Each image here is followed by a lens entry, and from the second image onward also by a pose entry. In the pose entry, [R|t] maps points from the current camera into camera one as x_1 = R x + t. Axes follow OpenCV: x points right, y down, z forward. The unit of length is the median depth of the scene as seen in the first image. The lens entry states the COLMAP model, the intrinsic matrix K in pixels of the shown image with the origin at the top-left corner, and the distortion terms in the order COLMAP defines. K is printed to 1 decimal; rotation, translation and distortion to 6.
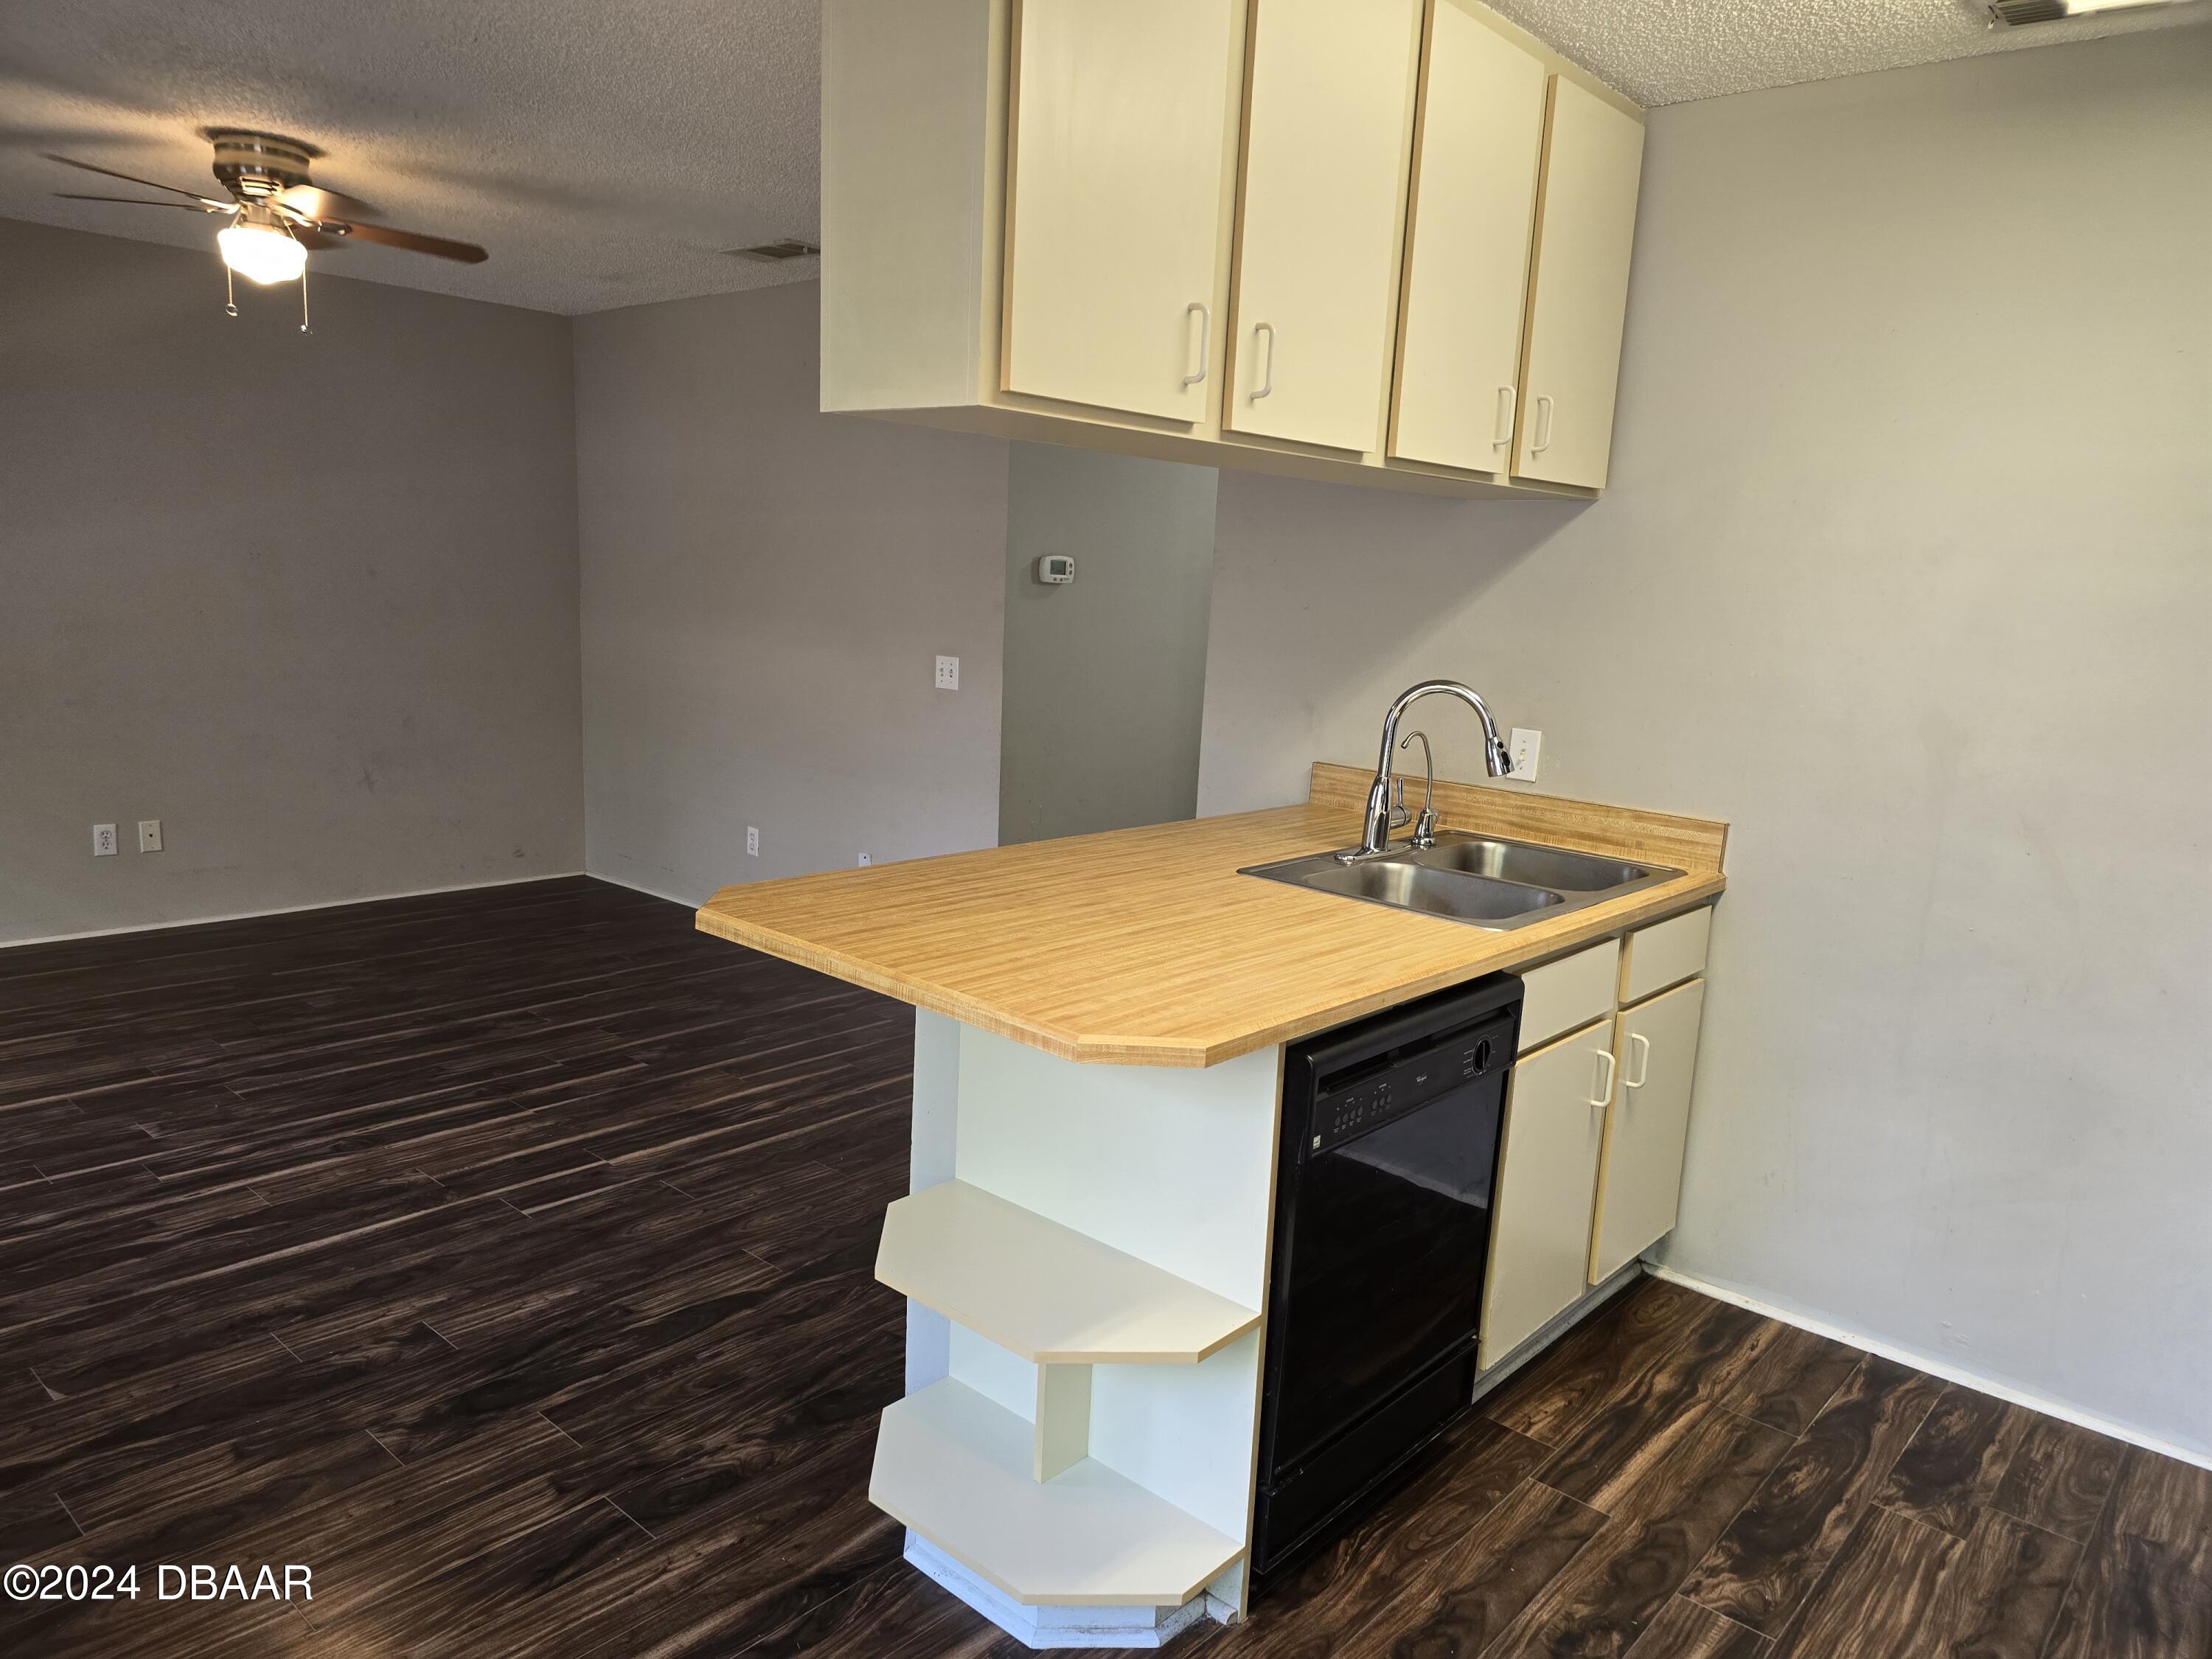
lens RADIAL K [[1477.8, 0, 1112.7], [0, 1477.8, 838.0], [0, 0, 1]] dist [0.039134, -0.019574]
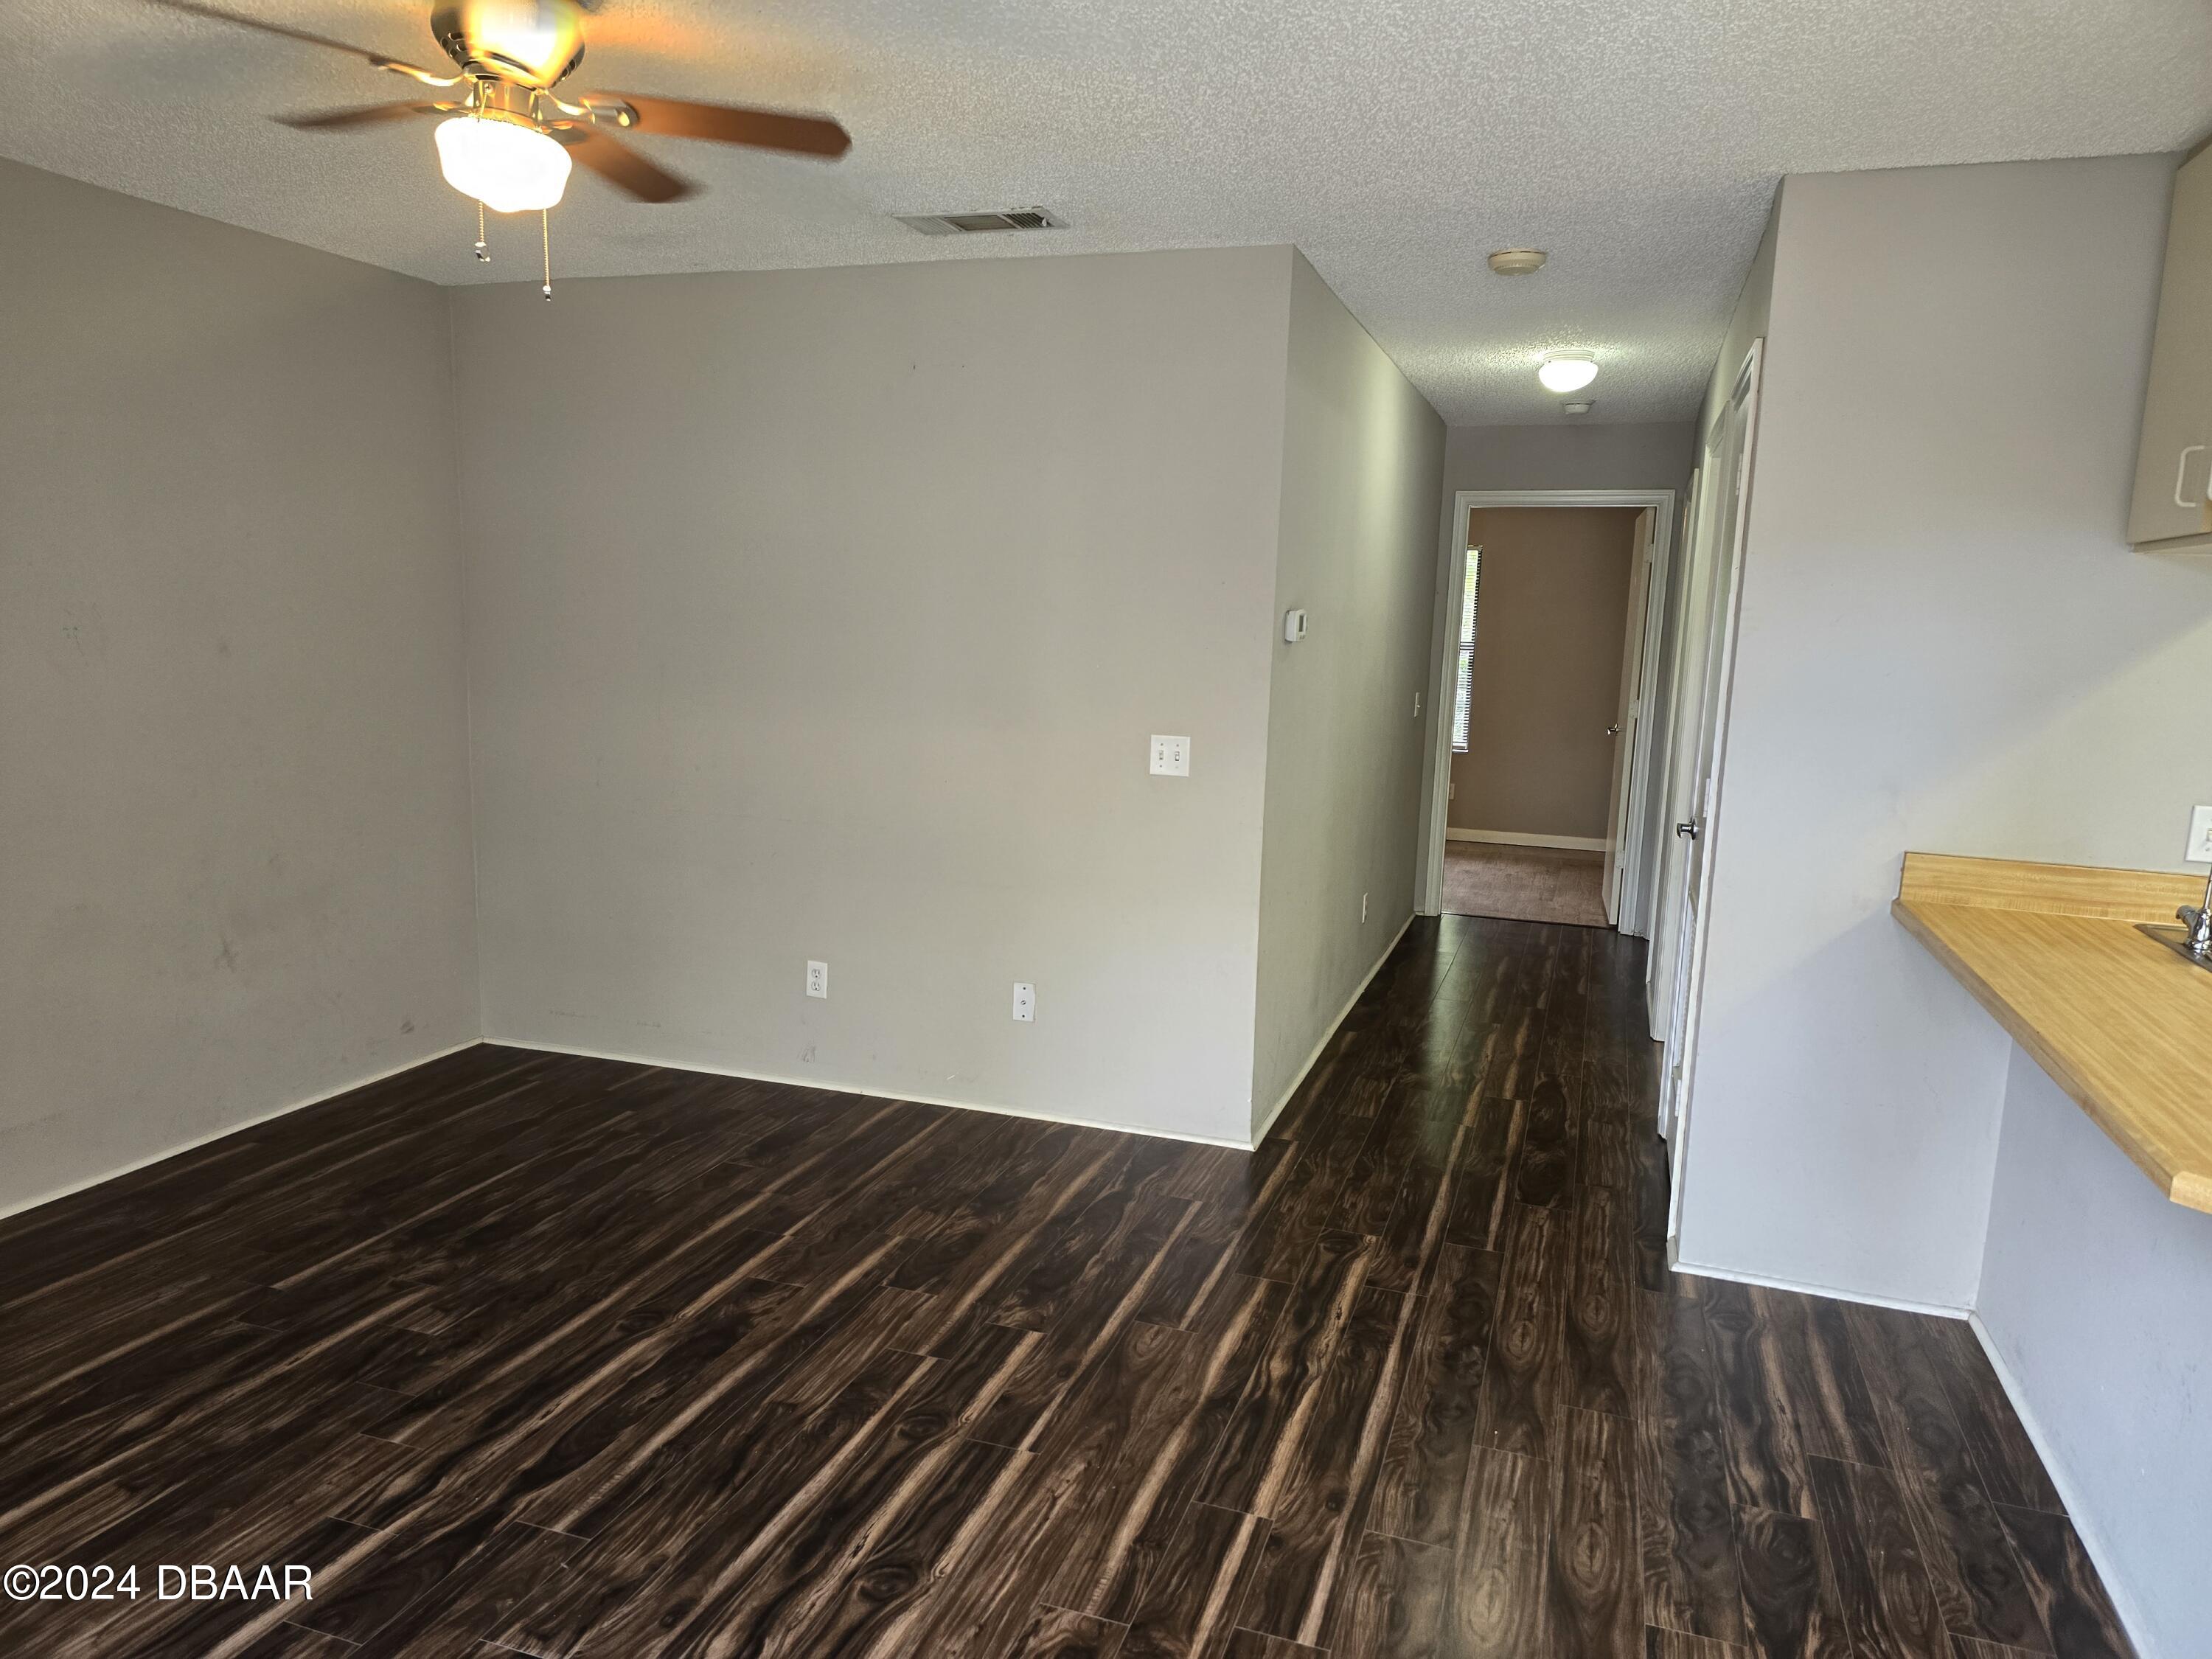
lens RADIAL K [[1477.8, 0, 1107.9], [0, 1477.8, 818.1], [0, 0, 1]] dist [0.039134, -0.019574]
pose [[0.924727, -0.068963, 0.374333, -0.521142], [0.079136, 0.996793, -0.011852, -0.082189], [-0.372315, 0.040583, 0.927219, 0.304564]]
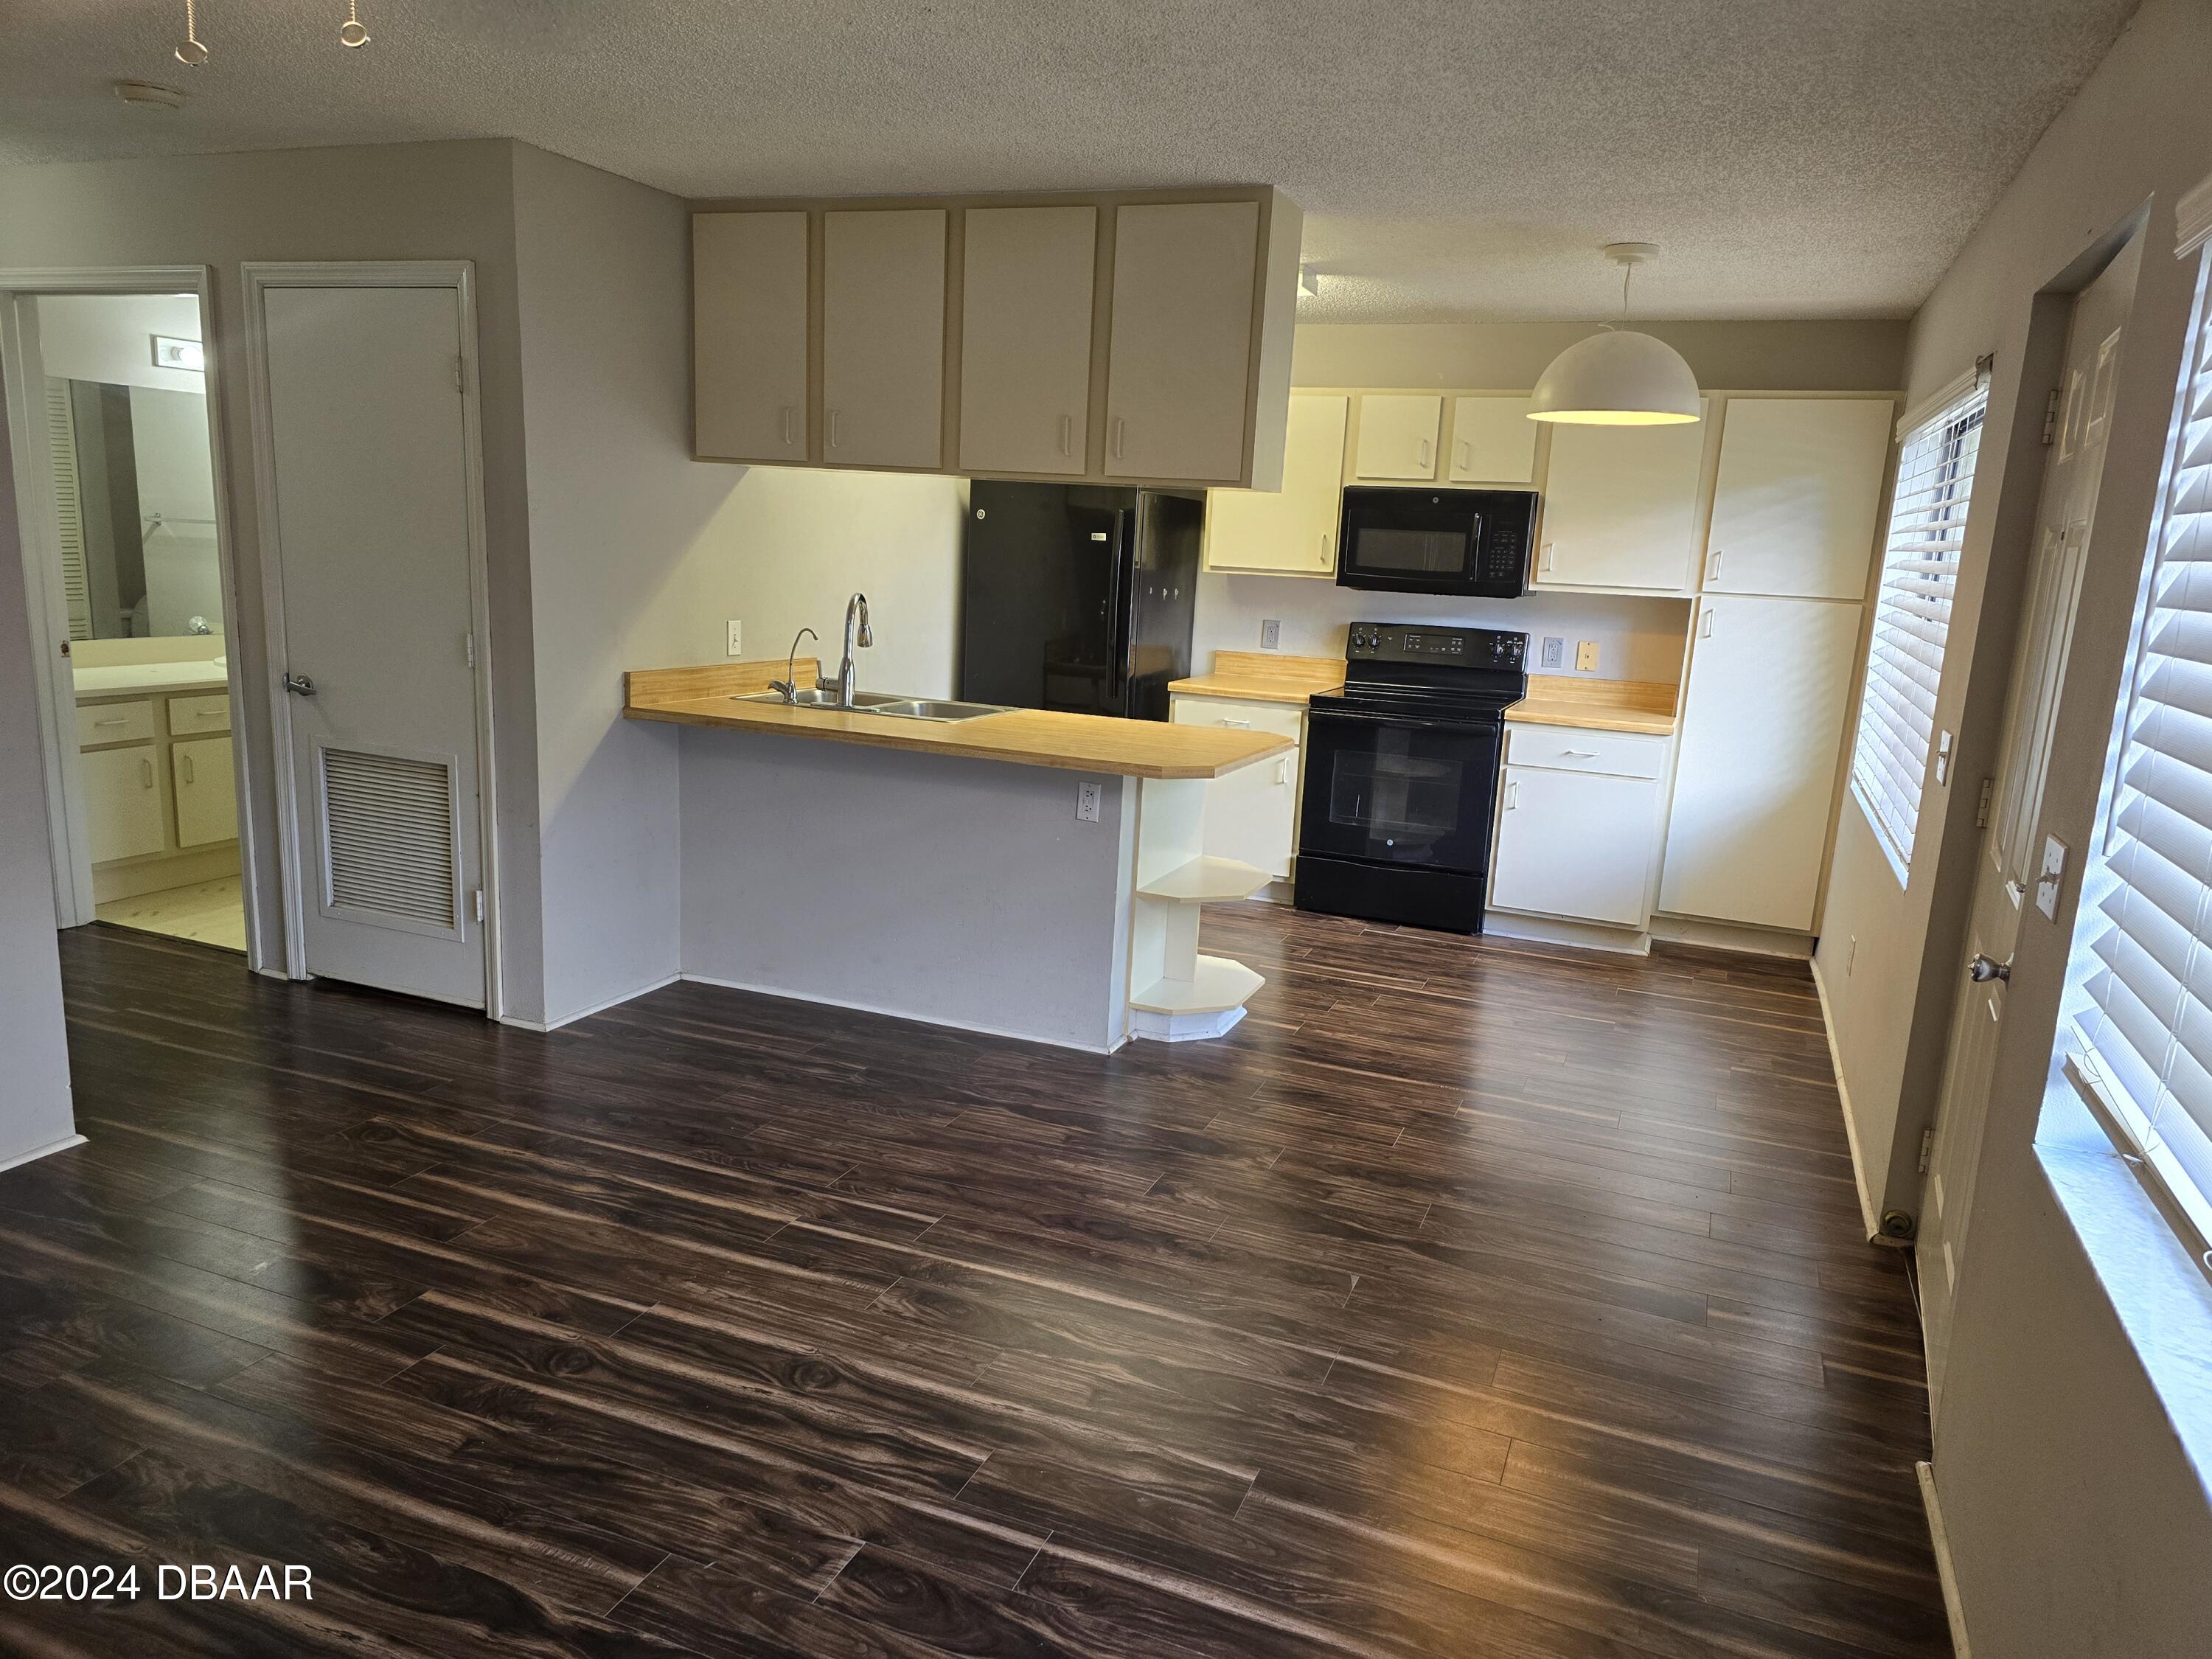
lens RADIAL K [[1477.8, 0, 1114.4], [0, 1477.8, 822.8], [0, 0, 1]] dist [0.039134, -0.019574]
pose [[-0.317395, -0.247141, 0.915523, -0.956263], [0.105493, 0.950248, 0.293087, -0.210600], [-0.942407, 0.189605, -0.275532, 0.830903]]
